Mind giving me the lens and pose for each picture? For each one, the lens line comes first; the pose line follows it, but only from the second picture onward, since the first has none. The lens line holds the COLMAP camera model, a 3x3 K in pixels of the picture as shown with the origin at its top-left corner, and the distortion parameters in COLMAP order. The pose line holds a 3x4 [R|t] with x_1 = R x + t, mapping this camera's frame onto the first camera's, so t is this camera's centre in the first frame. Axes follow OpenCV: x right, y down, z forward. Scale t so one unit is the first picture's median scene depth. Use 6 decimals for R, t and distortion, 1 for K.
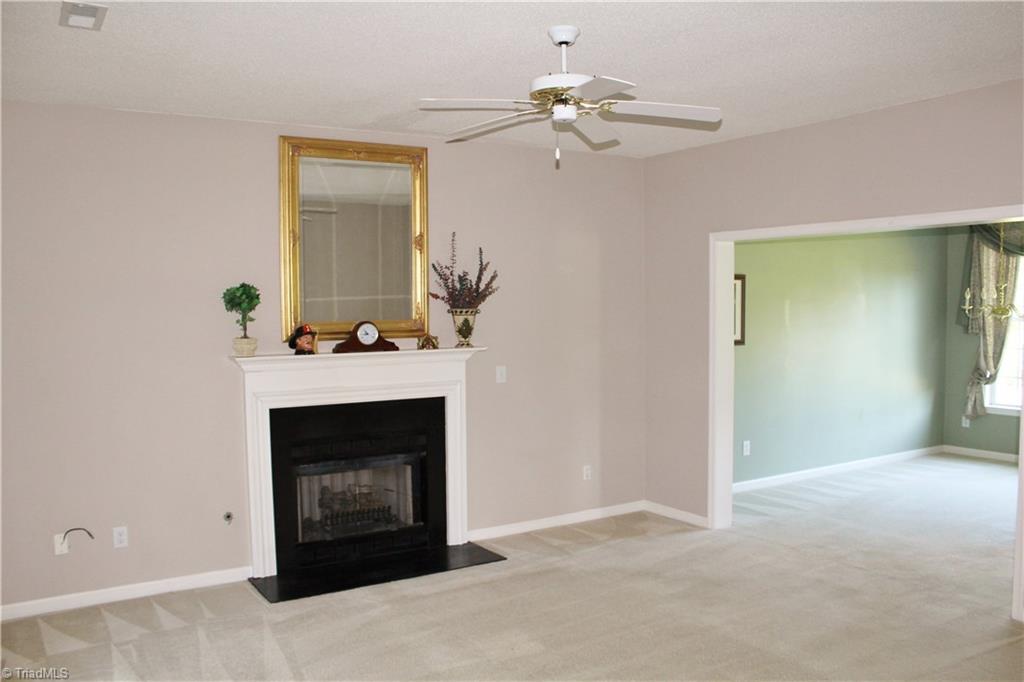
lens RADIAL K [[845.0, 0, 512.0], [0, 845.0, 341.0], [0, 0, 1]] dist [-0.172793, 0.162642]
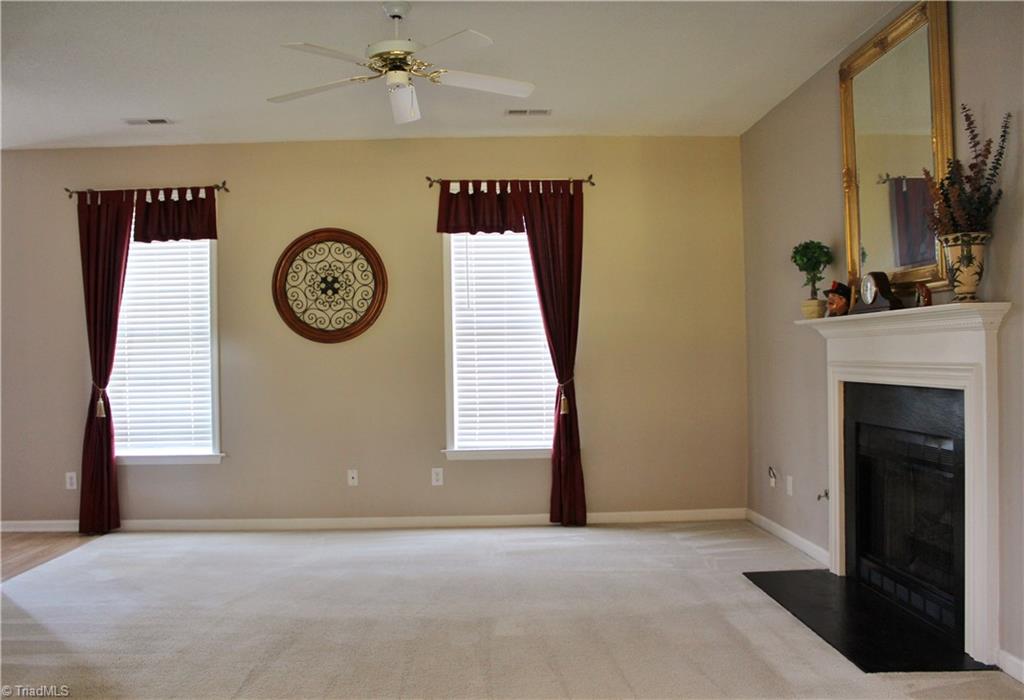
lens RADIAL K [[886.1, 0, 512.0], [0, 886.1, 350.0], [0, 0, 1]] dist [0.001208, 0.001870]
pose [[-0.507699, 0.005217, -0.861519, 0.386325], [-0.031047, 0.999221, 0.024347, 0.021696], [0.860975, 0.039109, -0.507141, 0.674177]]
